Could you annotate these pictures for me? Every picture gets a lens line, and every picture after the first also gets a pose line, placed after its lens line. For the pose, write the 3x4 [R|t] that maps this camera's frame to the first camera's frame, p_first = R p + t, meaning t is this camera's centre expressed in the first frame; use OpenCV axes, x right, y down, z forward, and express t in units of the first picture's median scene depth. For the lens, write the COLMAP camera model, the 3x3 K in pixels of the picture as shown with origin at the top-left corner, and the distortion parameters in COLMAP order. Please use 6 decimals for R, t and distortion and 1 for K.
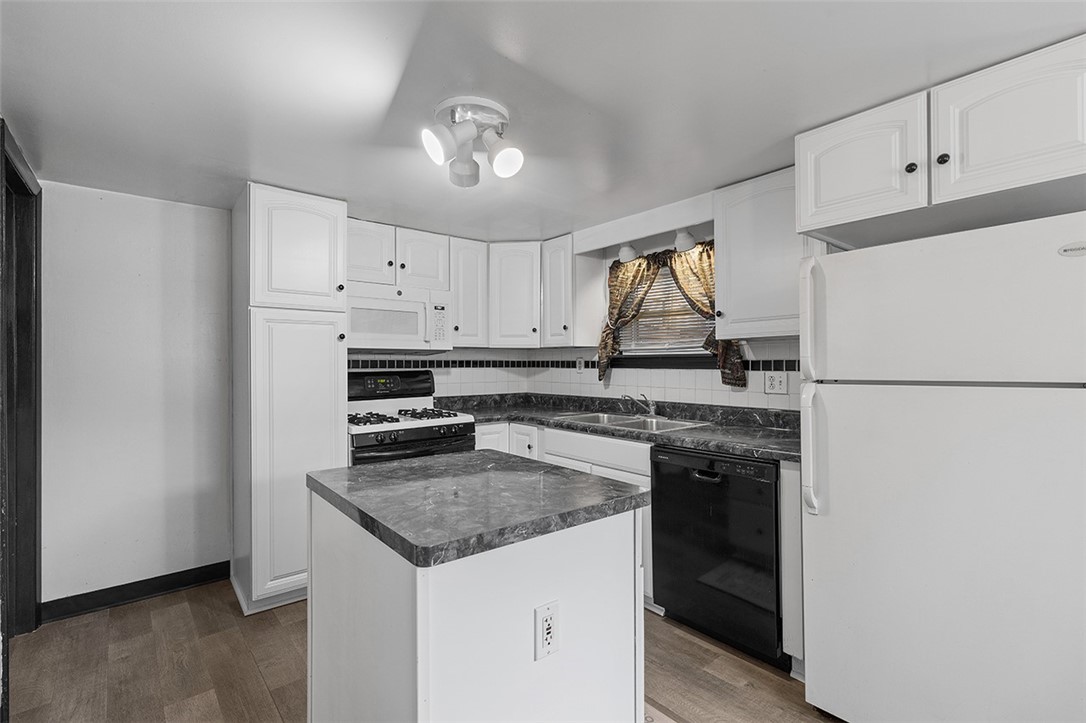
lens RADIAL K [[494.2, 0, 554.5], [0, 494.2, 359.0], [0, 0, 1]] dist [0.001326, 0.000037]
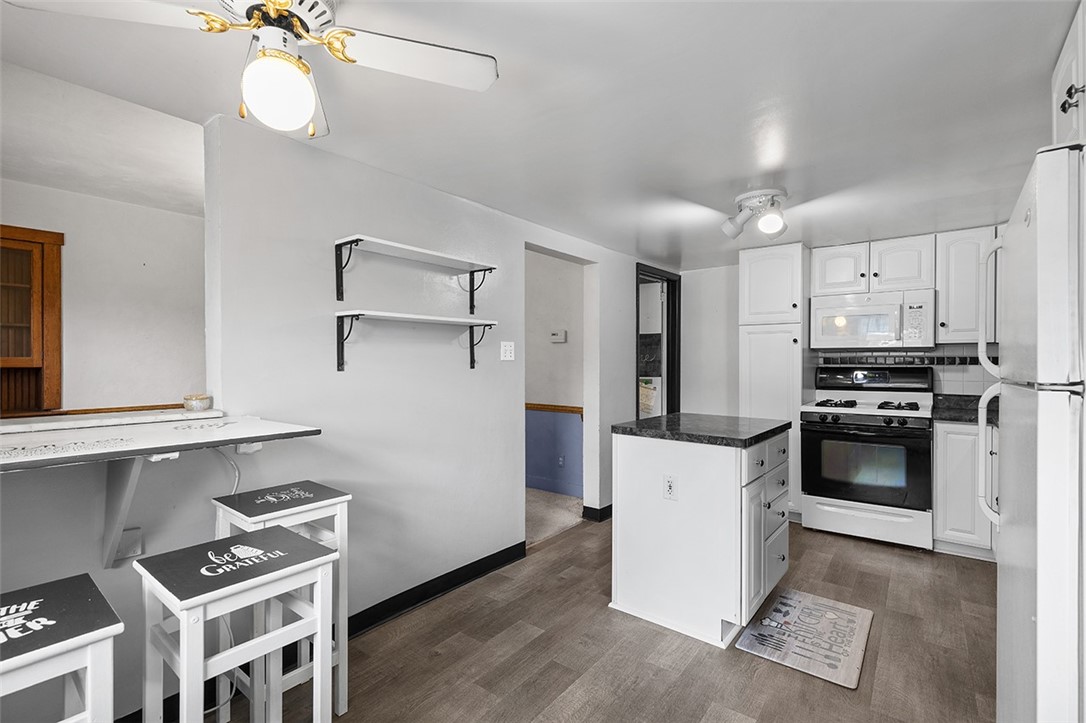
lens RADIAL K [[494.2, 0, 554.5], [0, 494.2, 359.0], [0, 0, 1]] dist [0.001326, 0.000037]
pose [[0.215252, -0.001311, -0.976558, 0.660670], [0.006196, 0.999981, 0.000023, 0.001842], [0.976539, -0.006056, 0.215256, 0.027917]]
